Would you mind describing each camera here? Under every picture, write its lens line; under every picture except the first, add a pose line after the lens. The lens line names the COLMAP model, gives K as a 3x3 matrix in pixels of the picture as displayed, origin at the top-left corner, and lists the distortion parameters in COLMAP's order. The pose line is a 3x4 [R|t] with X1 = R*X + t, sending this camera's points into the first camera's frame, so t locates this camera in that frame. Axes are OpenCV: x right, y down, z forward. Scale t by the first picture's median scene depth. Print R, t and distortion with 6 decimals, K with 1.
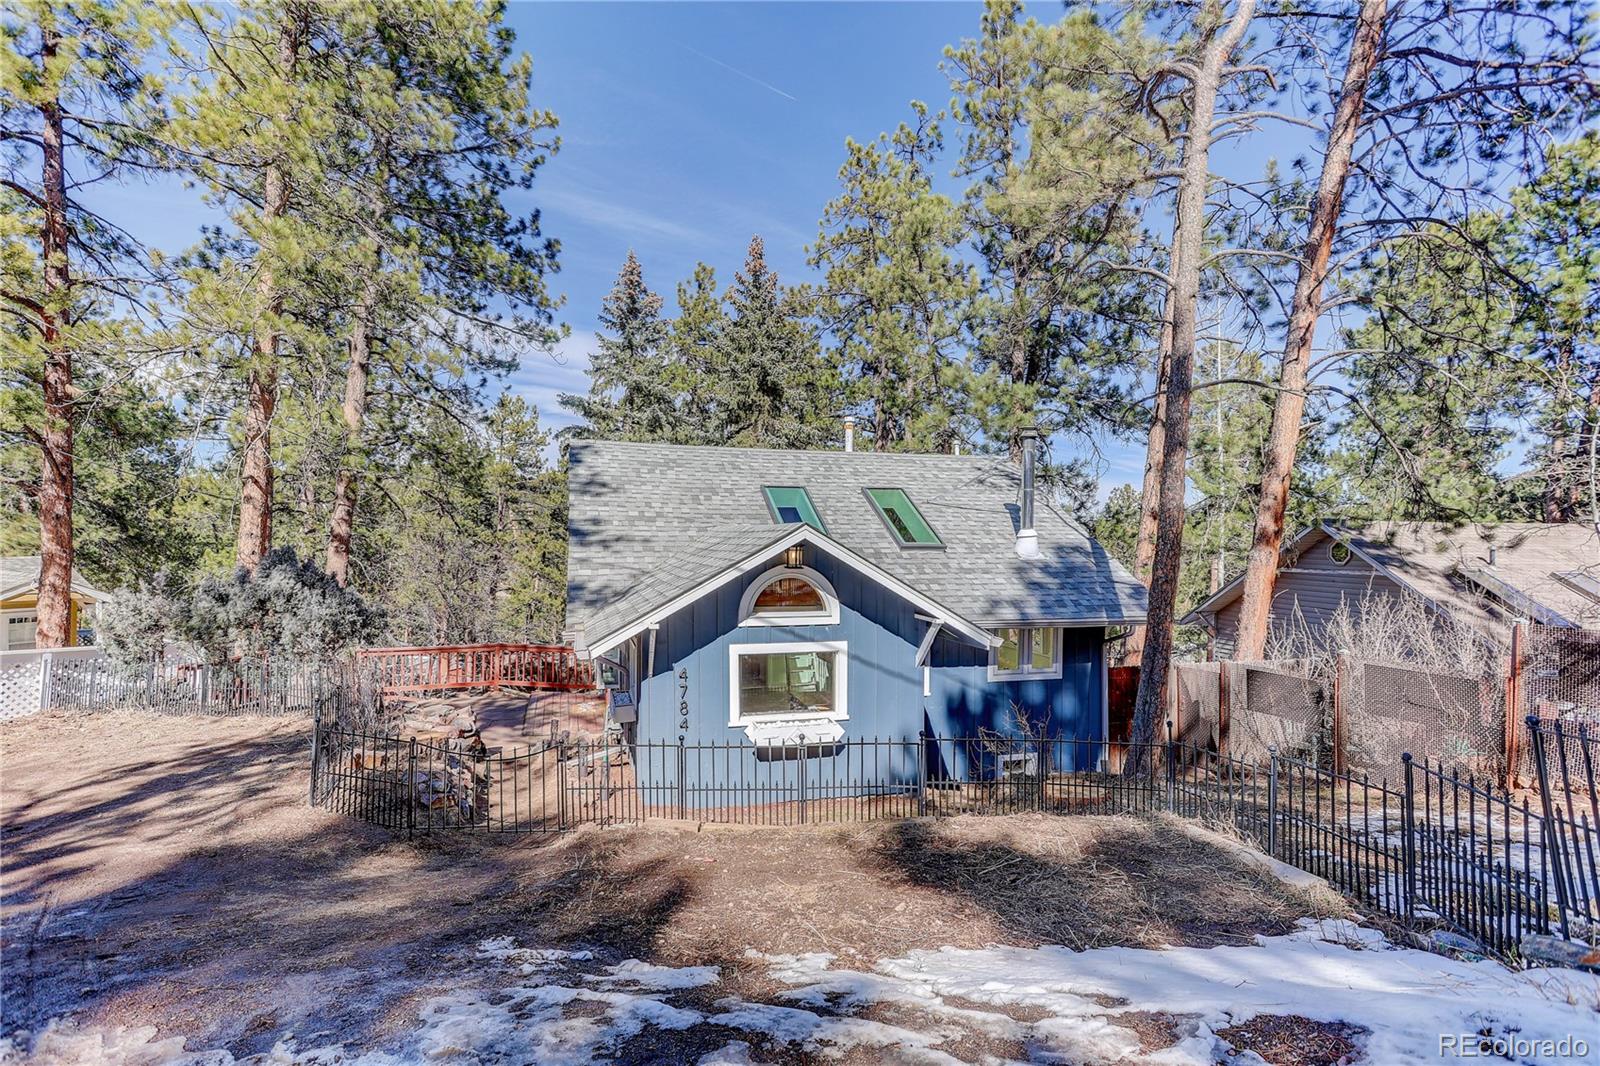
lens RADIAL K [[786.5, 0, 775.6], [0, 786.5, 532.4], [0, 0, 1]] dist [-0.056799, 0.037687]
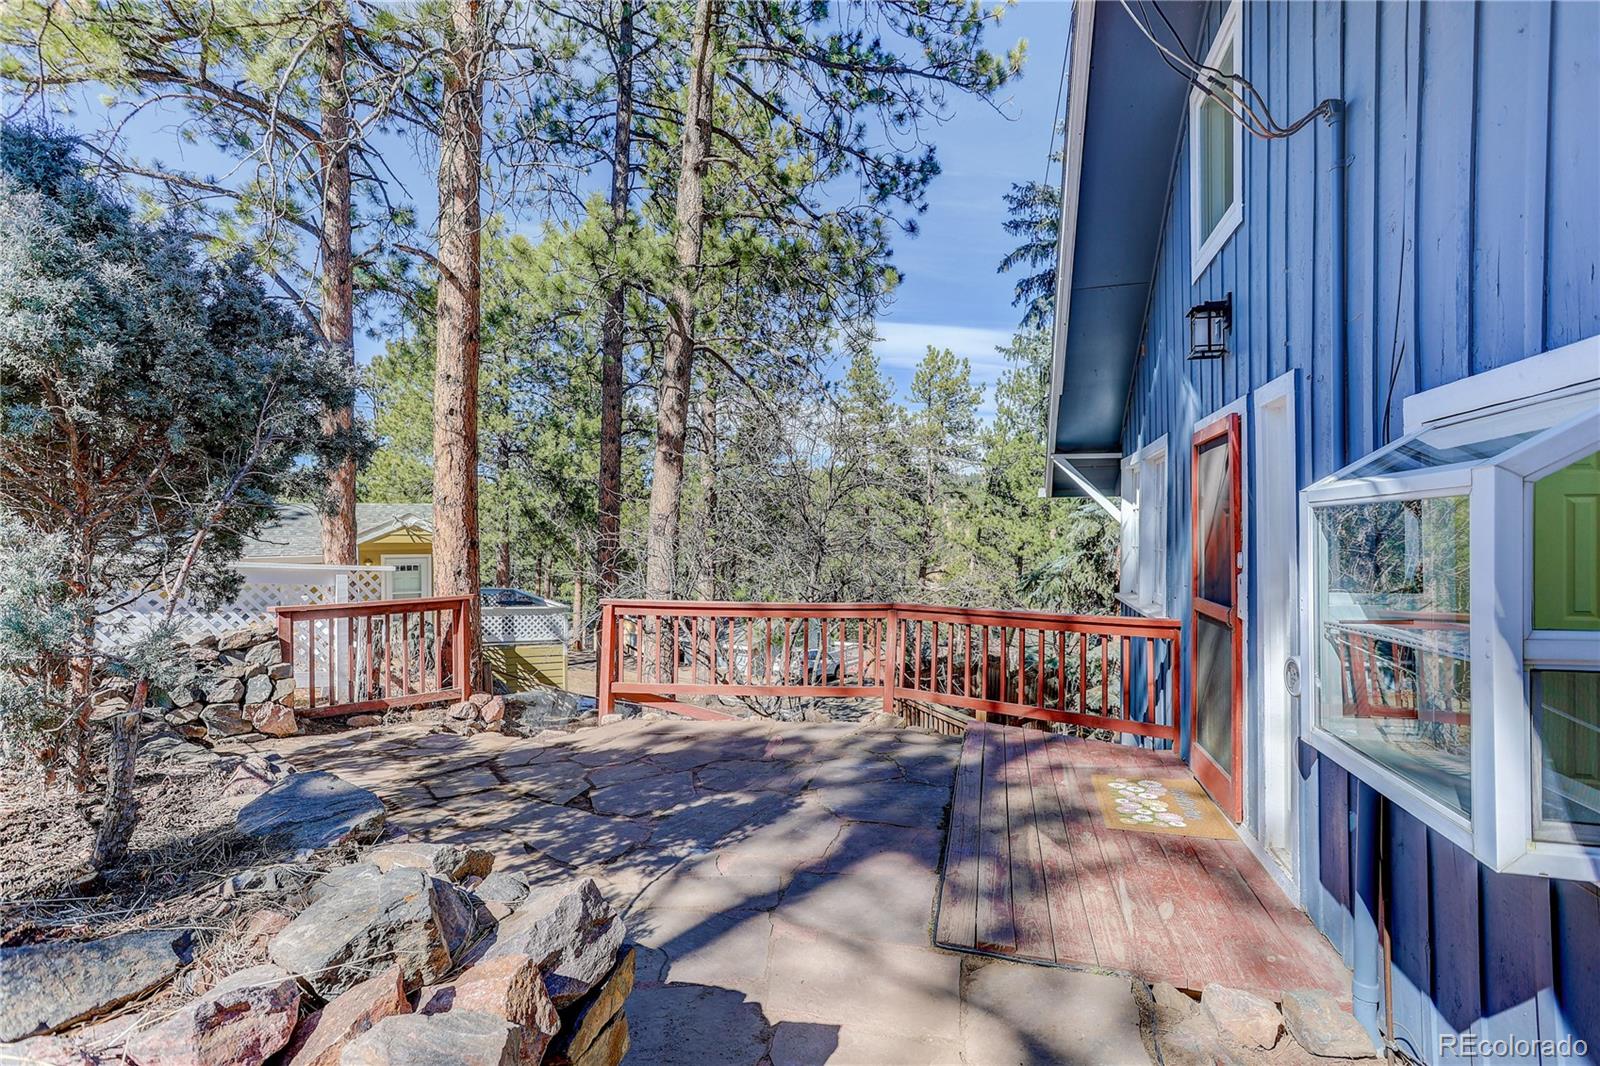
lens RADIAL K [[786.5, 0, 775.6], [0, 786.5, 532.4], [0, 0, 1]] dist [-0.056799, 0.037687]
pose [[0.858123, -0.009443, -0.513357, -0.155234], [0.011700, 0.999931, 0.001164, 0.085585], [0.513310, -0.007005, 0.858174, 0.492028]]
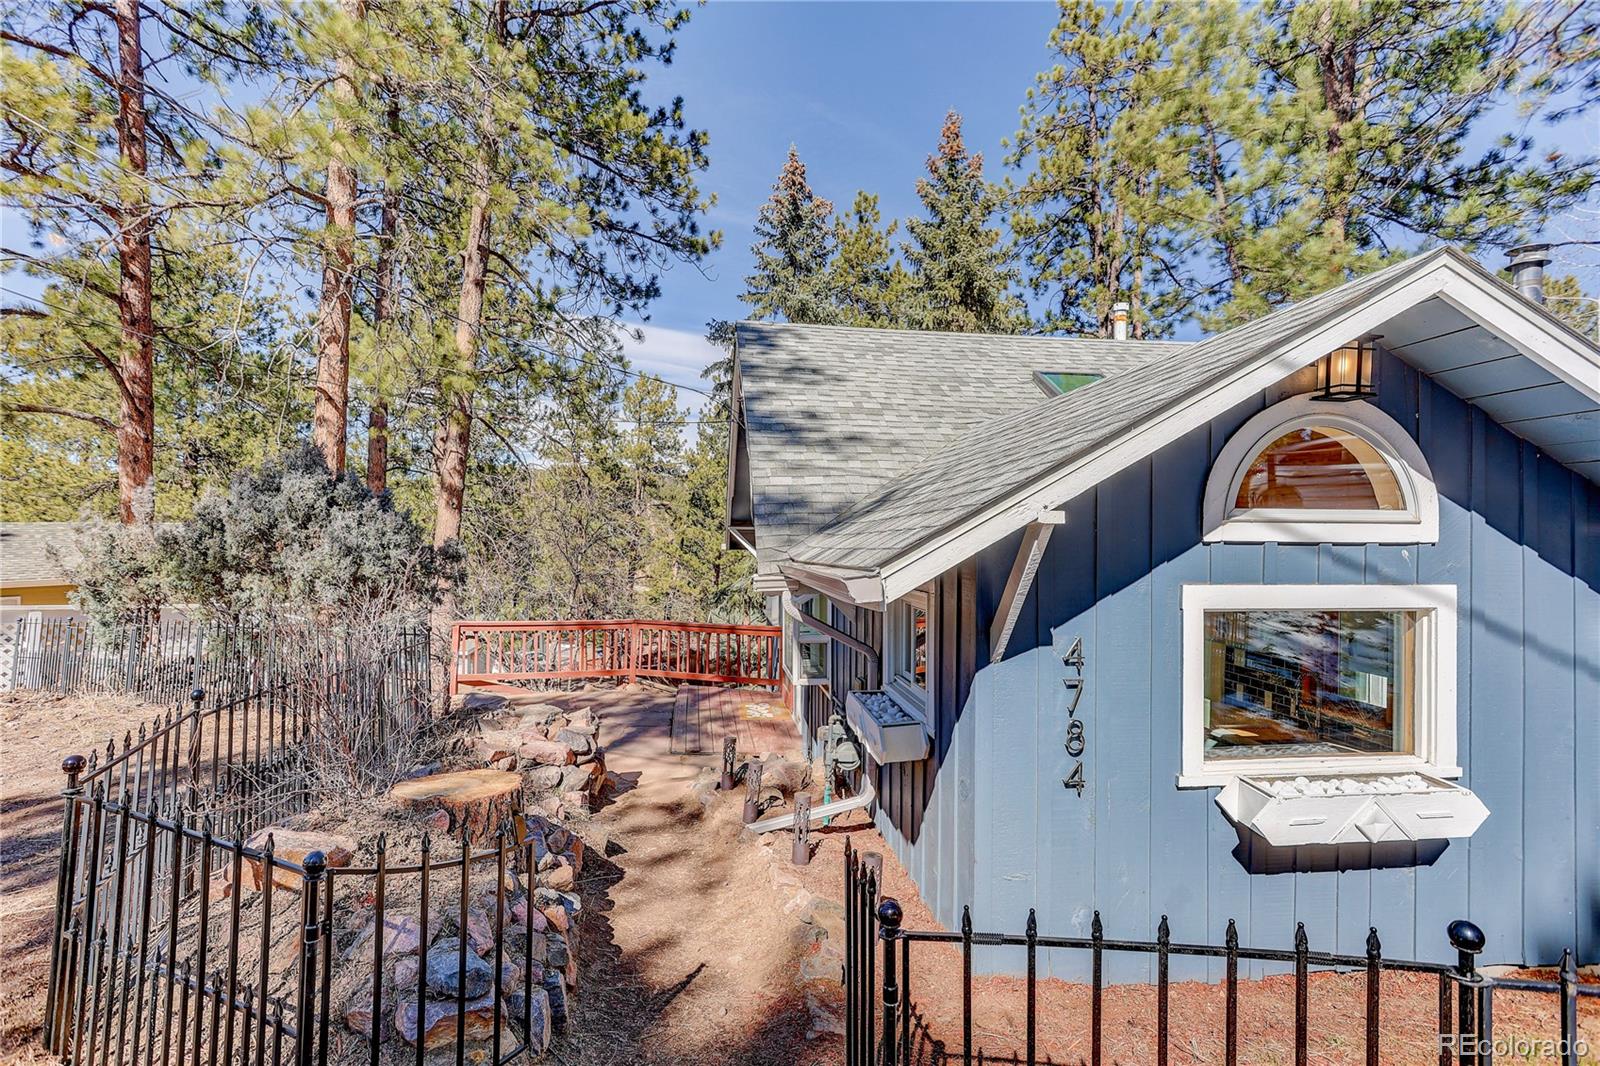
lens RADIAL K [[786.5, 0, 775.6], [0, 786.5, 532.4], [0, 0, 1]] dist [-0.056799, 0.037687]
pose [[0.986278, -0.000148, -0.165093, -0.084565], [0.000827, 0.999991, 0.004042, 0.047922], [0.165091, -0.004123, 0.986270, 0.239282]]
